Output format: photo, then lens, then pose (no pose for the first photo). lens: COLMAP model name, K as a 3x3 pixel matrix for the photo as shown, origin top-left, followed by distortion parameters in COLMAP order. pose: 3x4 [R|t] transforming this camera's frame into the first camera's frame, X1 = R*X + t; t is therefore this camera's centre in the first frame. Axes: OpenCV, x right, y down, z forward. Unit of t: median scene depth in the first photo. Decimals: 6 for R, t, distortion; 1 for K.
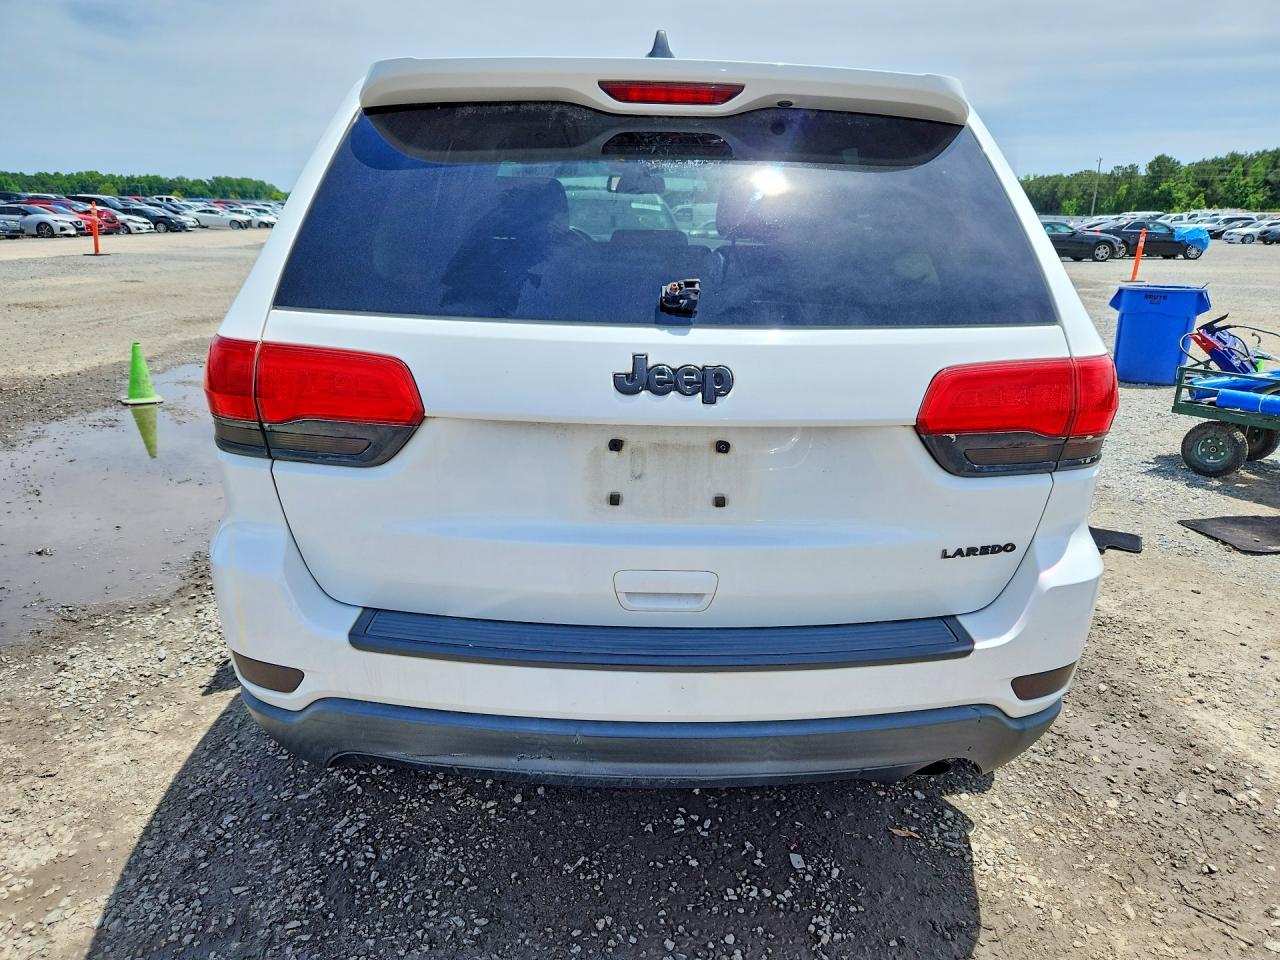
lens RADIAL K [[980.9, 0, 643.6], [0, 980.9, 477.3], [0, 0, 1]] dist [0.006194, -0.009202]
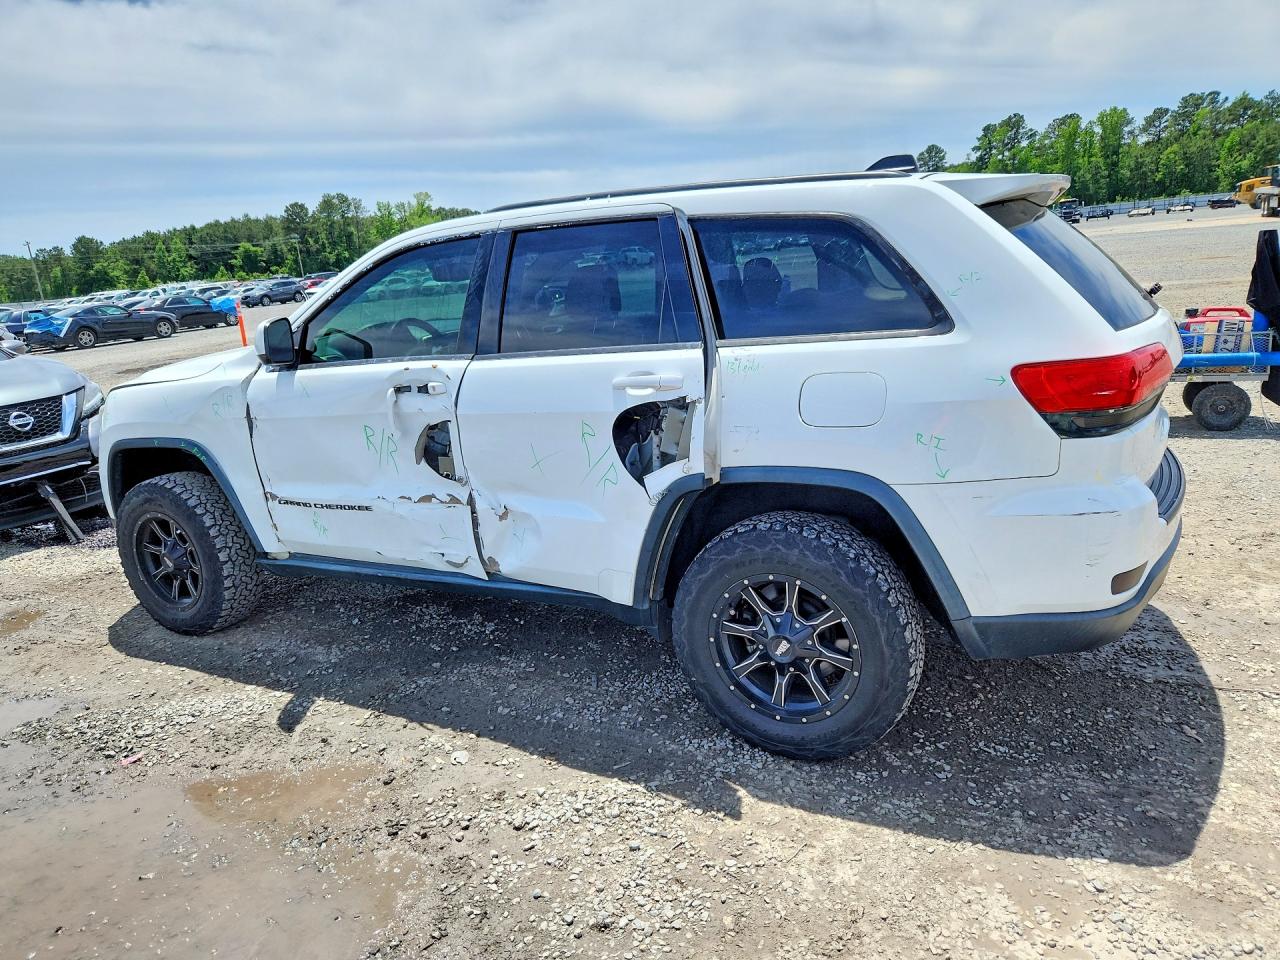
lens RADIAL K [[980.9, 0, 642.0], [0, 980.9, 481.8], [0, 0, 1]] dist [0.006194, -0.009202]
pose [[0.408421, -0.252594, 0.877148, -0.219991], [0.313642, 0.941275, 0.125021, -0.040233], [-0.857217, 0.224049, 0.463660, 0.103977]]
